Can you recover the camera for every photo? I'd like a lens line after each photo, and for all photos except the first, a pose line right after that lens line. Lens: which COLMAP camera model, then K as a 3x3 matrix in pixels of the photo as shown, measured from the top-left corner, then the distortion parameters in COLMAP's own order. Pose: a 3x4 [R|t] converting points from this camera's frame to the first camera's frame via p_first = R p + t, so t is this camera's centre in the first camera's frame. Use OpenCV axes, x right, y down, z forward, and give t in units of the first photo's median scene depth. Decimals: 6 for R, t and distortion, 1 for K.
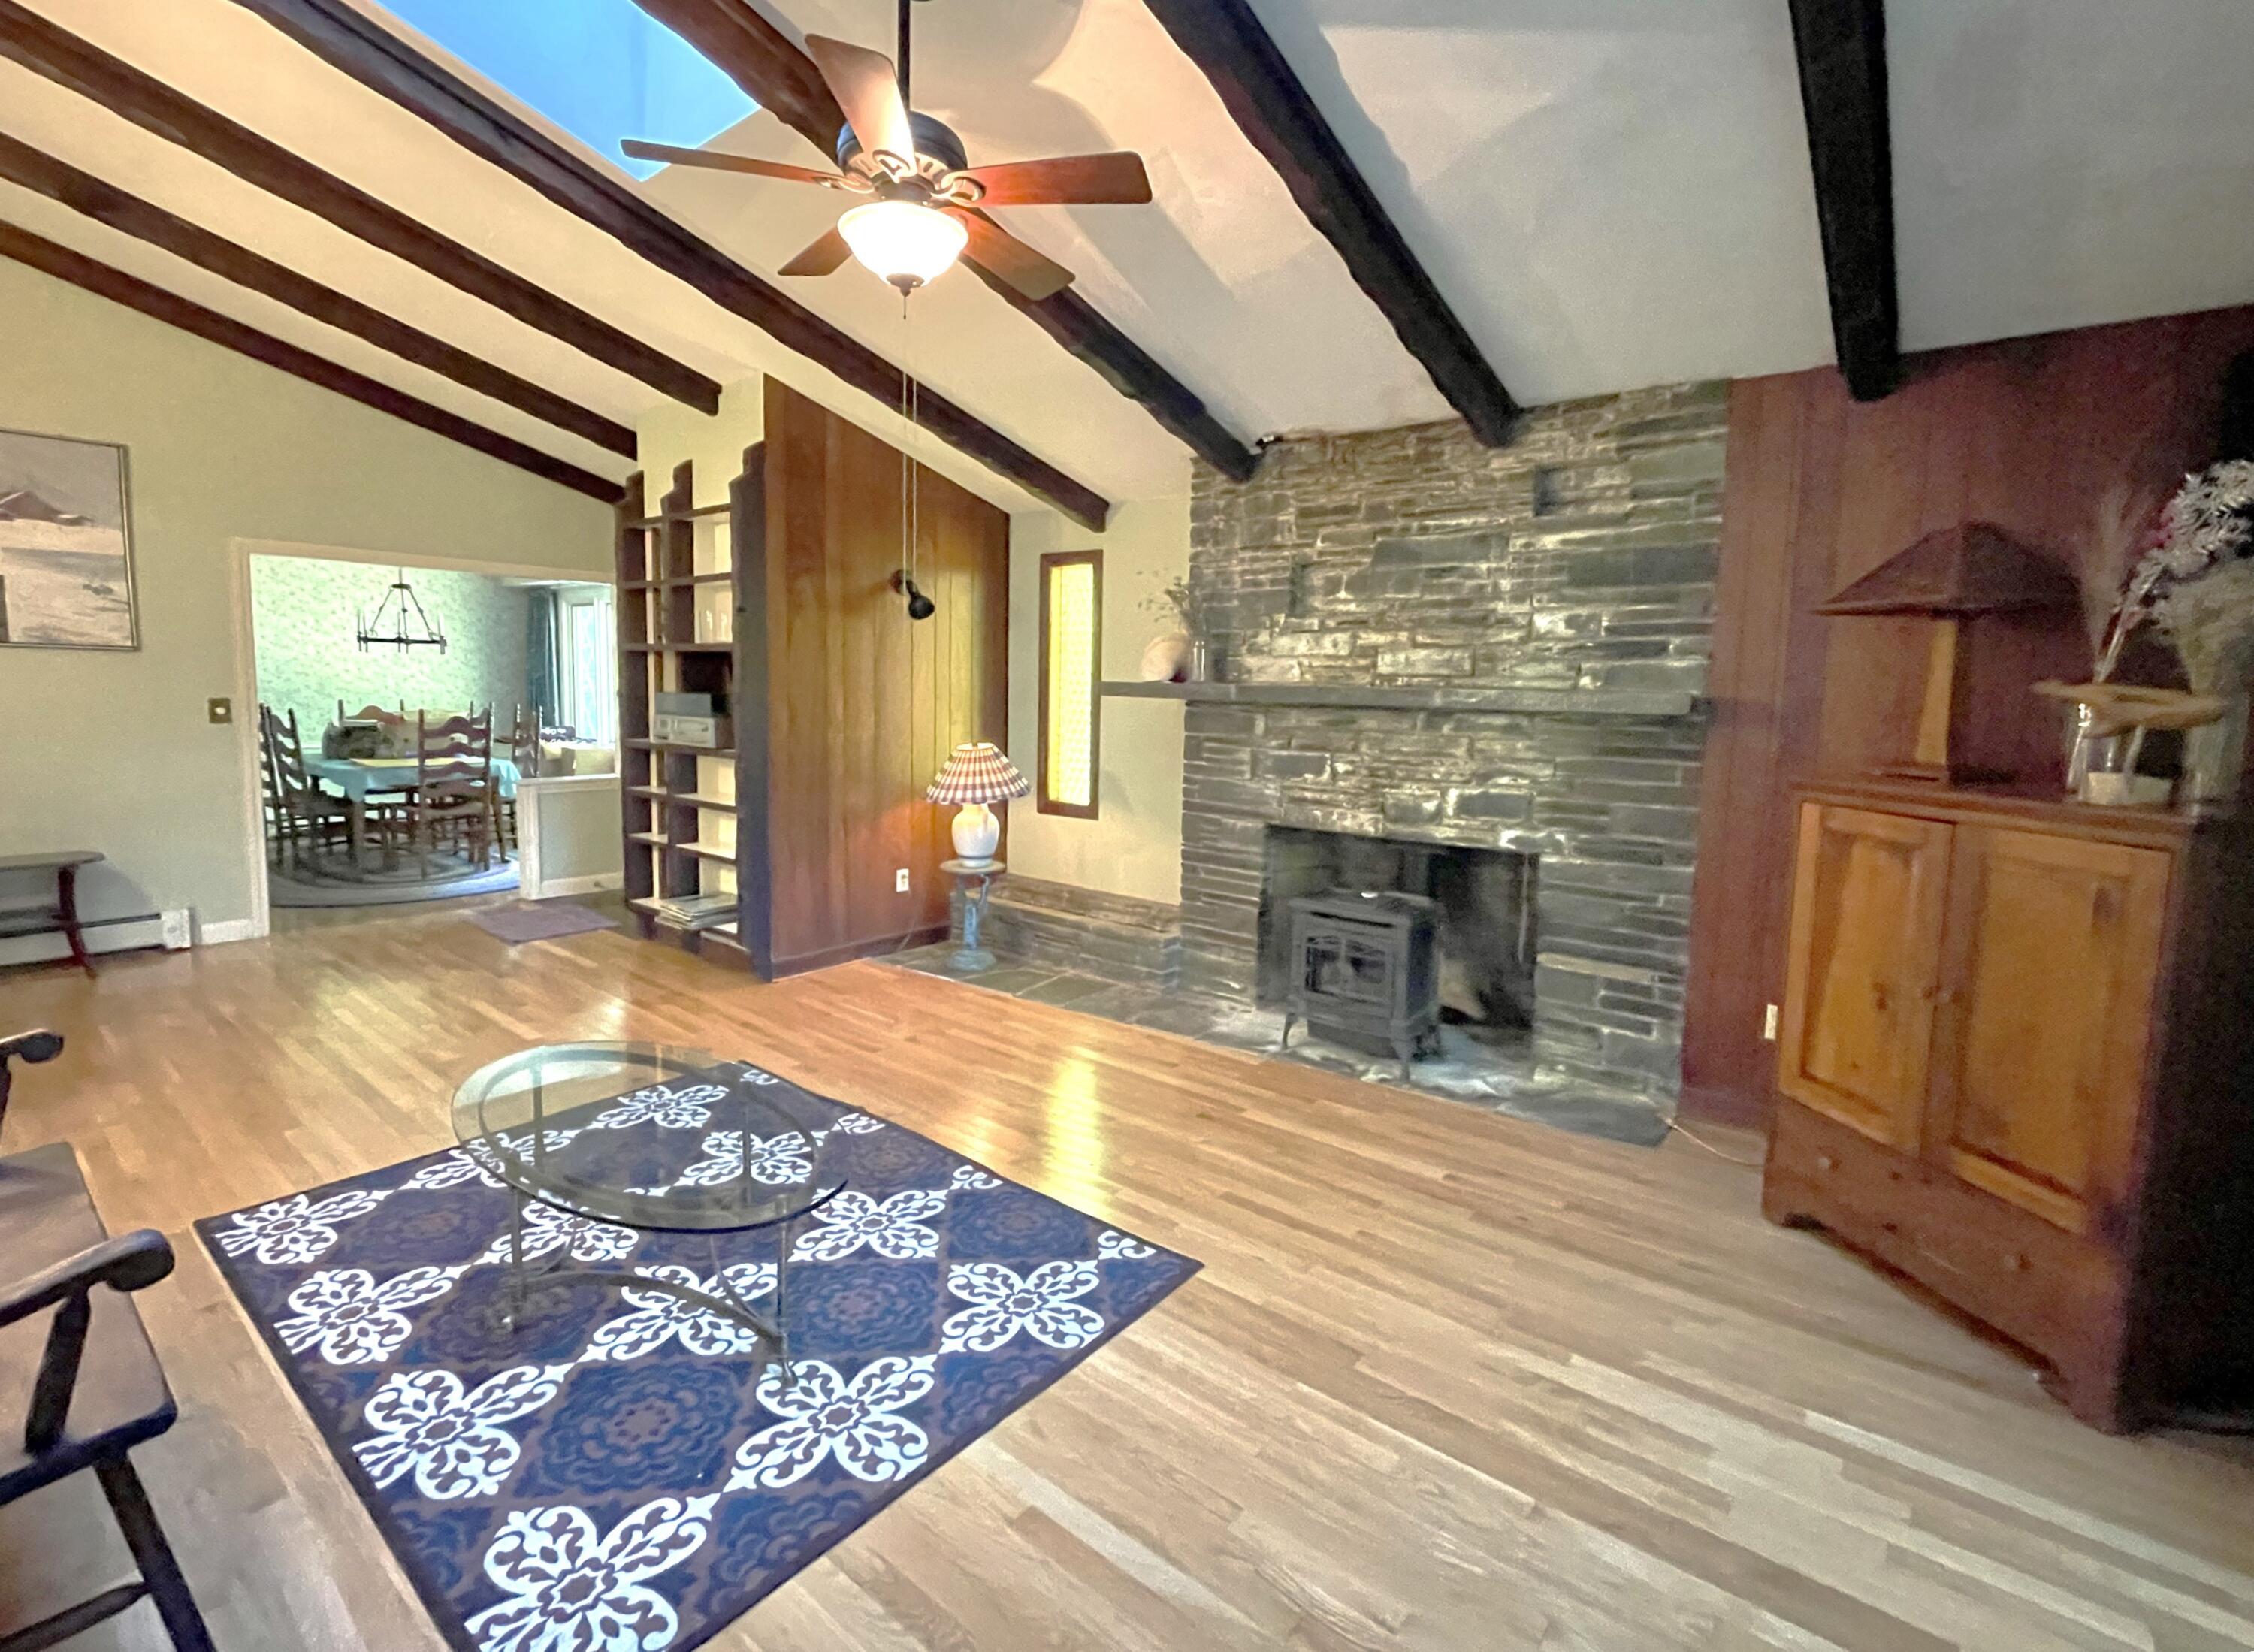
lens RADIAL K [[1015.0, 0, 1132.8], [0, 1015.0, 776.0], [0, 0, 1]] dist [-0.001117, 0.000074]
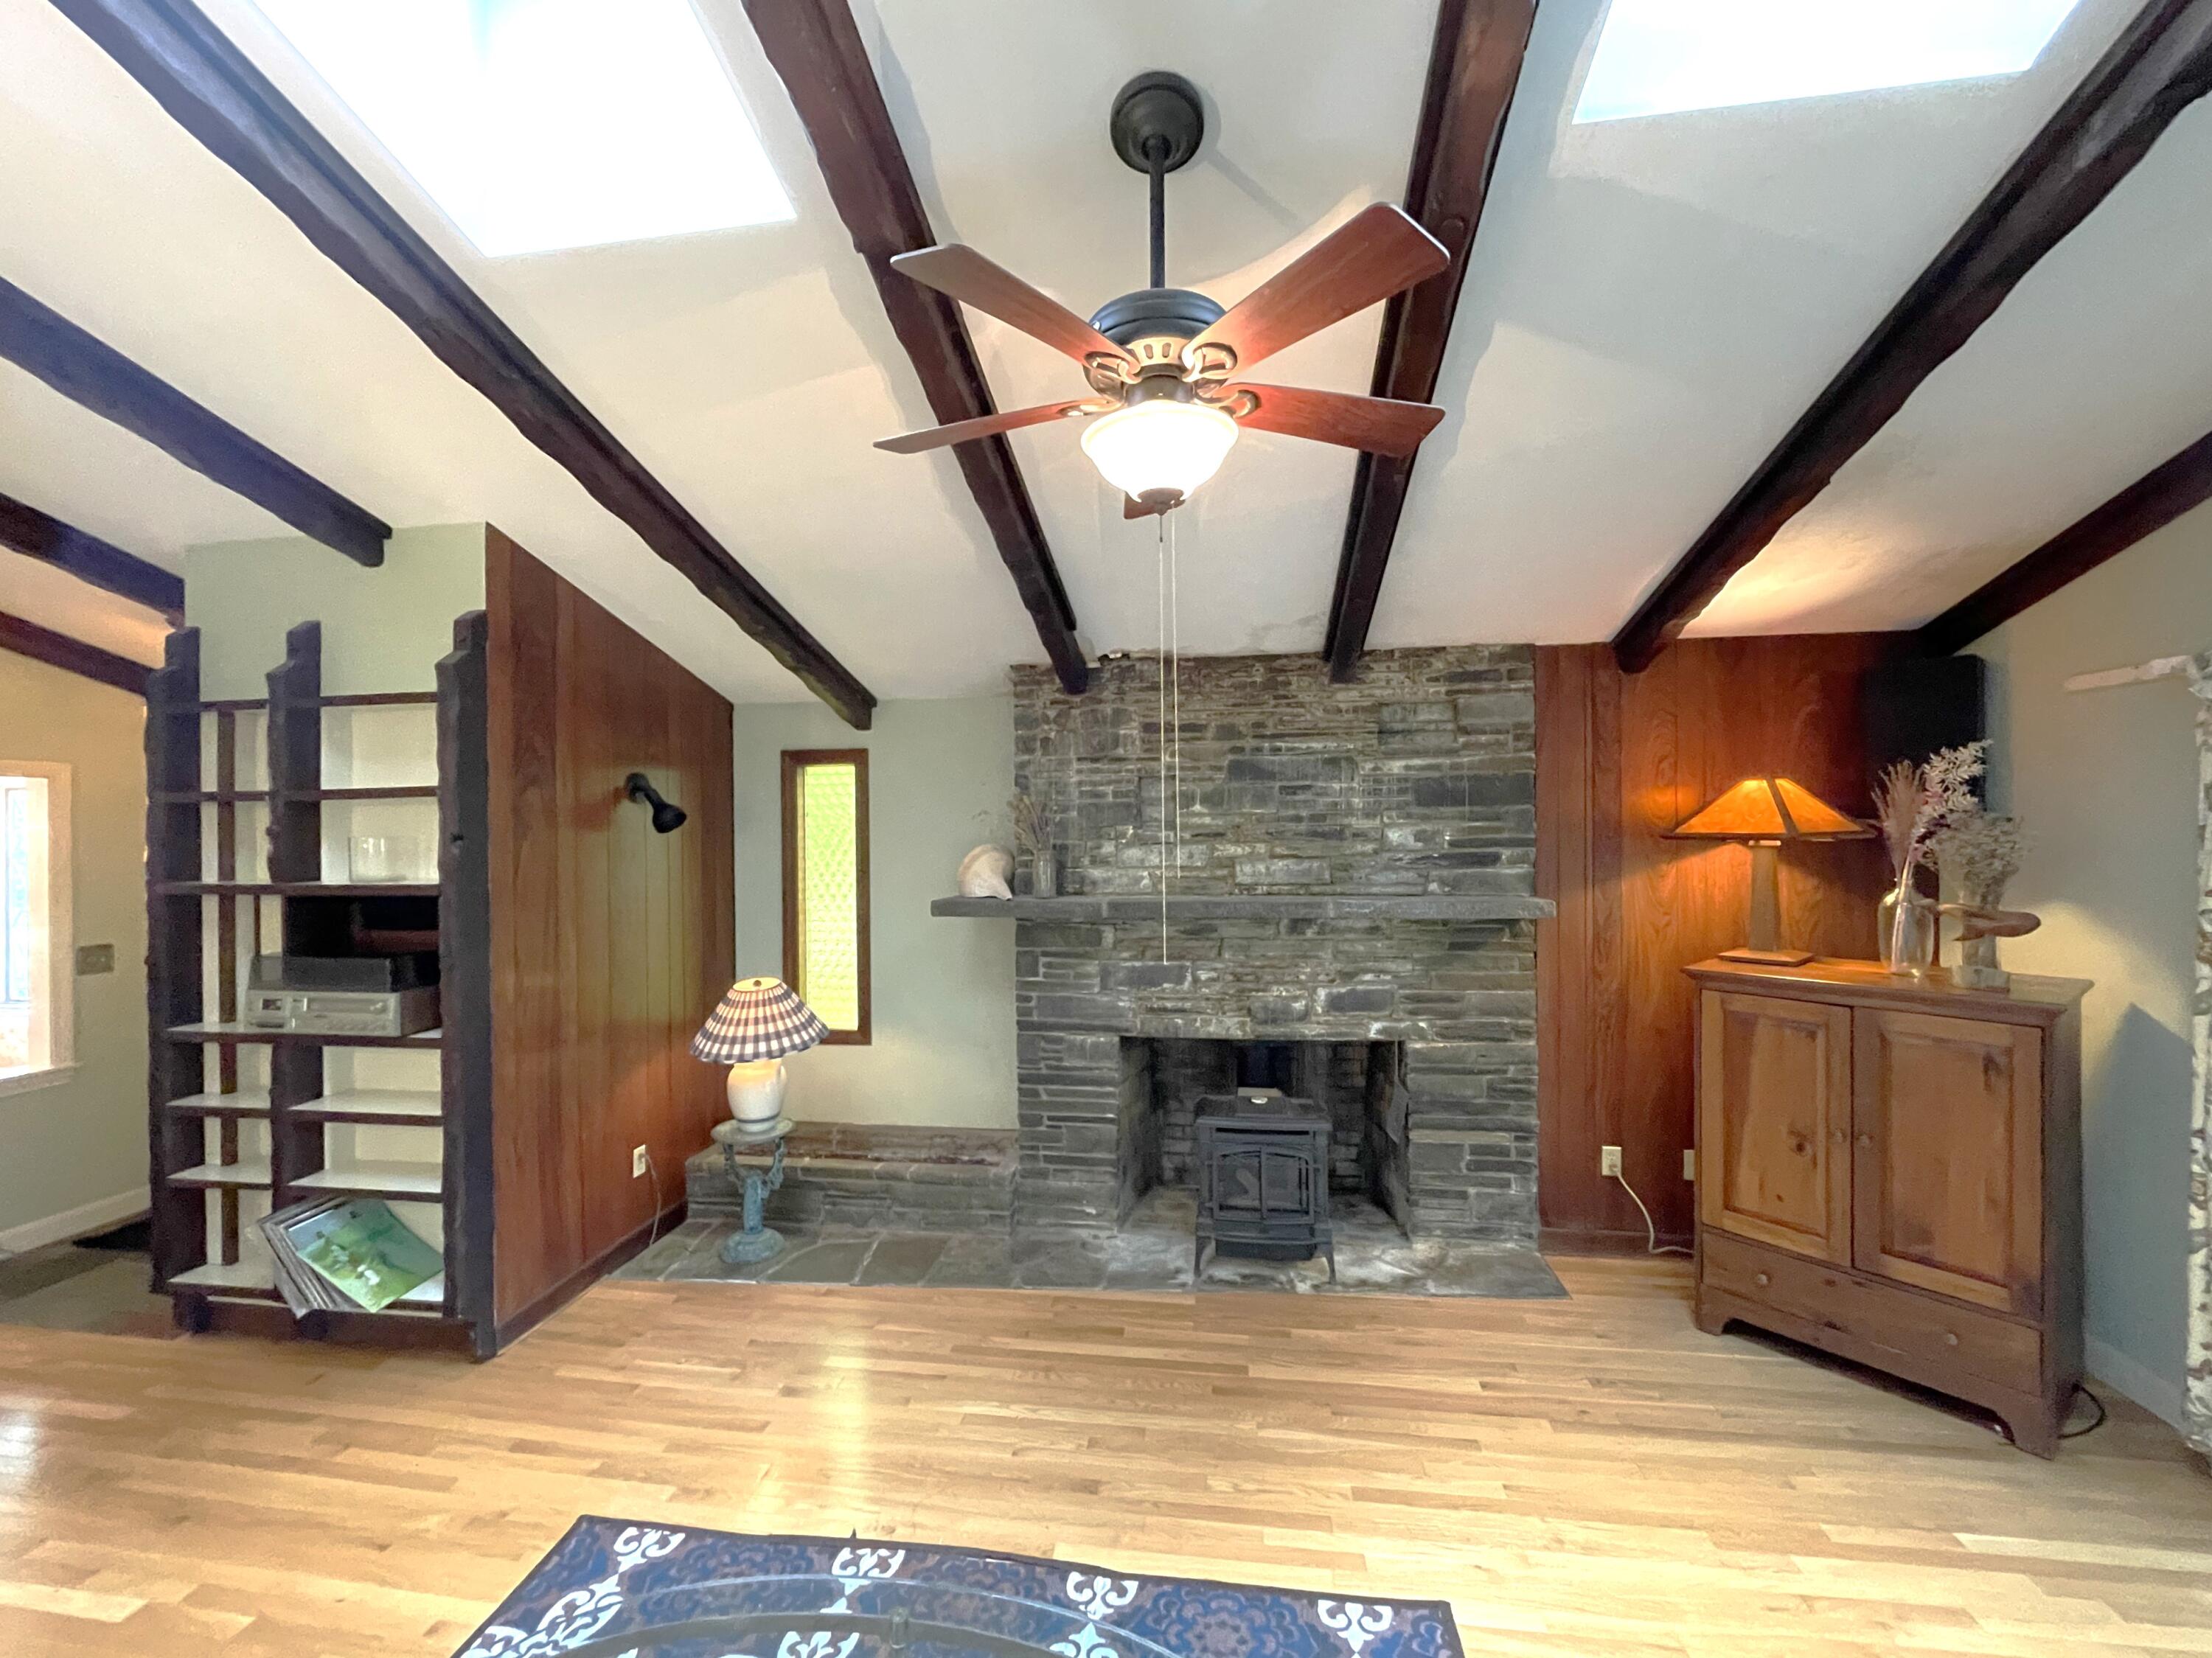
lens RADIAL K [[930.0, 0, 1106.0], [0, 930.0, 829.0], [0, 0, 1]] dist [-0.000515, -0.001259]
pose [[0.866300, -0.031231, 0.498547, -0.365446], [0.077203, 0.994423, -0.071858, -0.101222], [-0.493522, 0.100739, 0.863879, 0.238146]]
